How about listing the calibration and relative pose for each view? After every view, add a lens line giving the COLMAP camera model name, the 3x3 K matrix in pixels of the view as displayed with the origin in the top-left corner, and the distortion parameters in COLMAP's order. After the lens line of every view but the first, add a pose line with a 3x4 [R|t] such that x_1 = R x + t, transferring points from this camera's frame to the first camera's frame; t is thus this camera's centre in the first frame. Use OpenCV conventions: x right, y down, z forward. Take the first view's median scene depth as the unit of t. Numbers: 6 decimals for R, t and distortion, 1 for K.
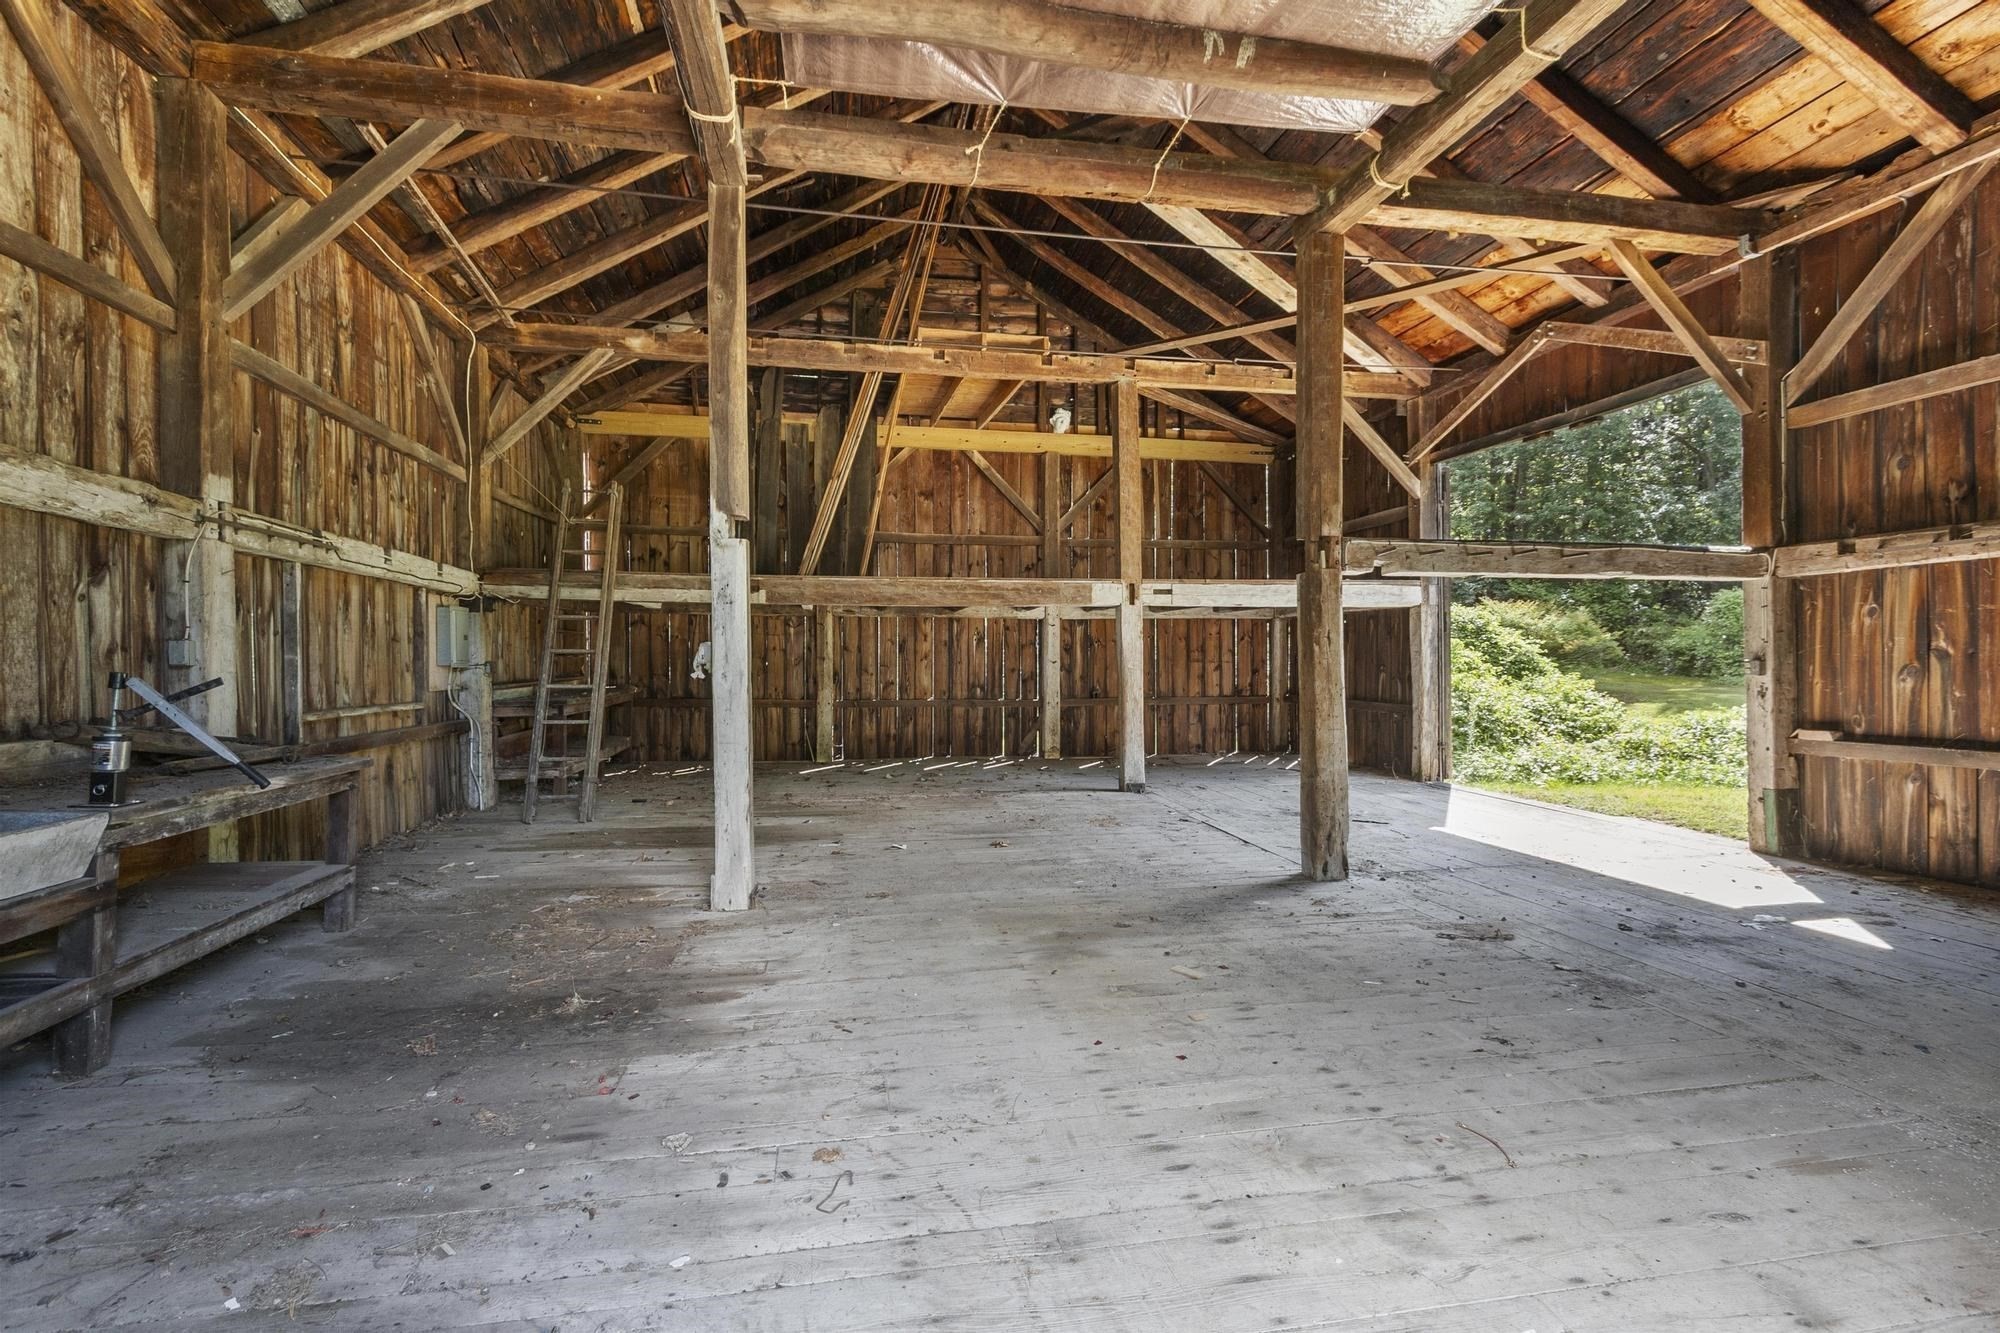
lens RADIAL K [[924.3, 0, 1006.4], [0, 924.3, 658.2], [0, 0, 1]] dist [-0.001751, 0.000228]
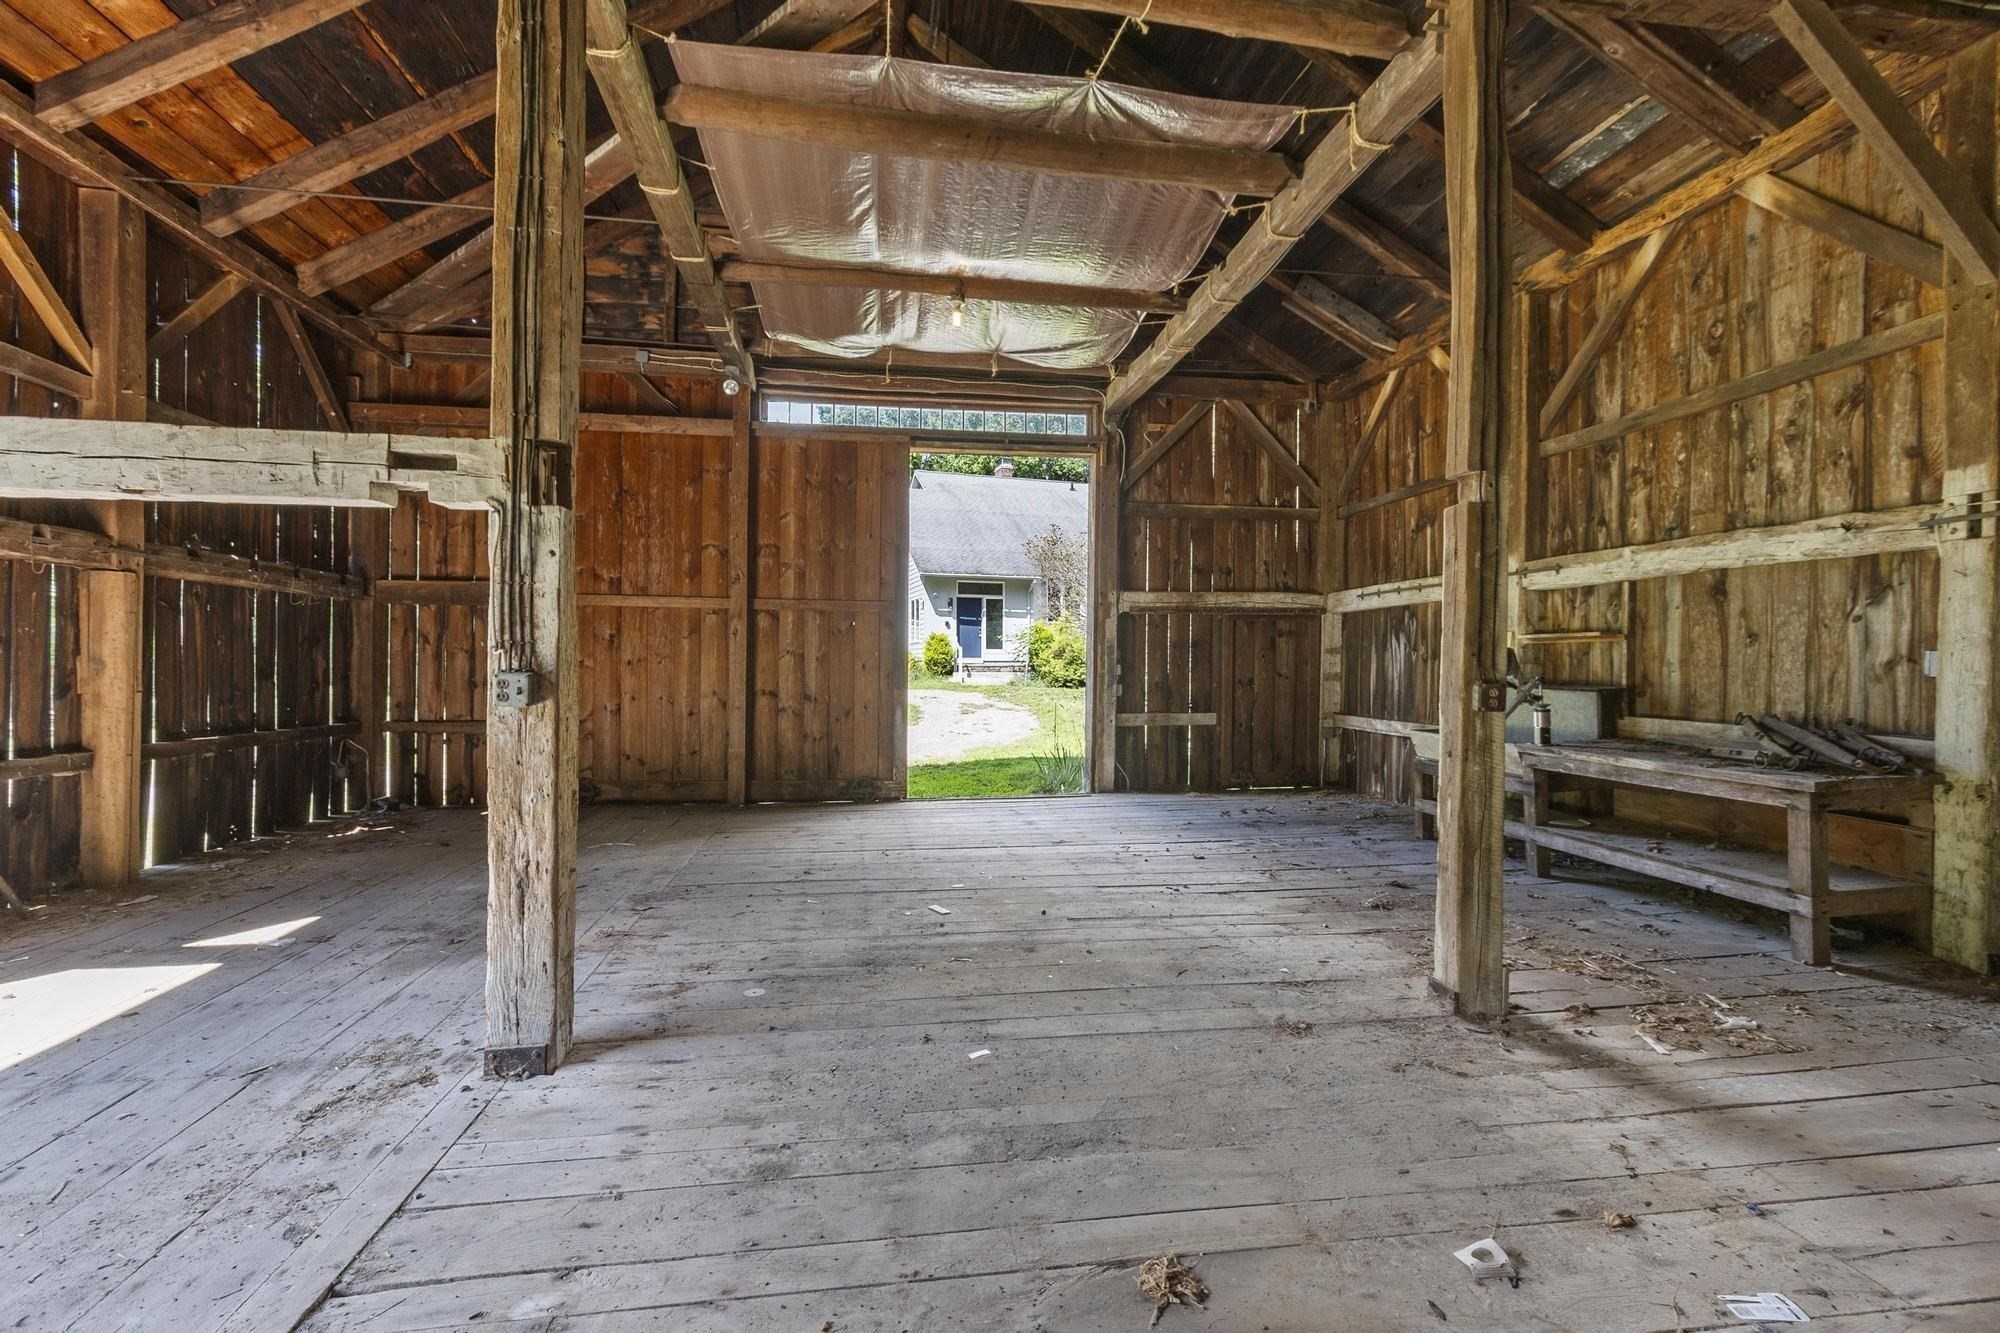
lens RADIAL K [[877.7, 0, 1006.1], [0, 877.7, 671.3], [0, 0, 1]] dist [-0.001357, 0.001078]
pose [[-0.999314, -0.002809, 0.036931, 0.059418], [-0.002695, 0.999992, 0.003112, 0.002400], [-0.036939, 0.003010, -0.999313, 2.188516]]
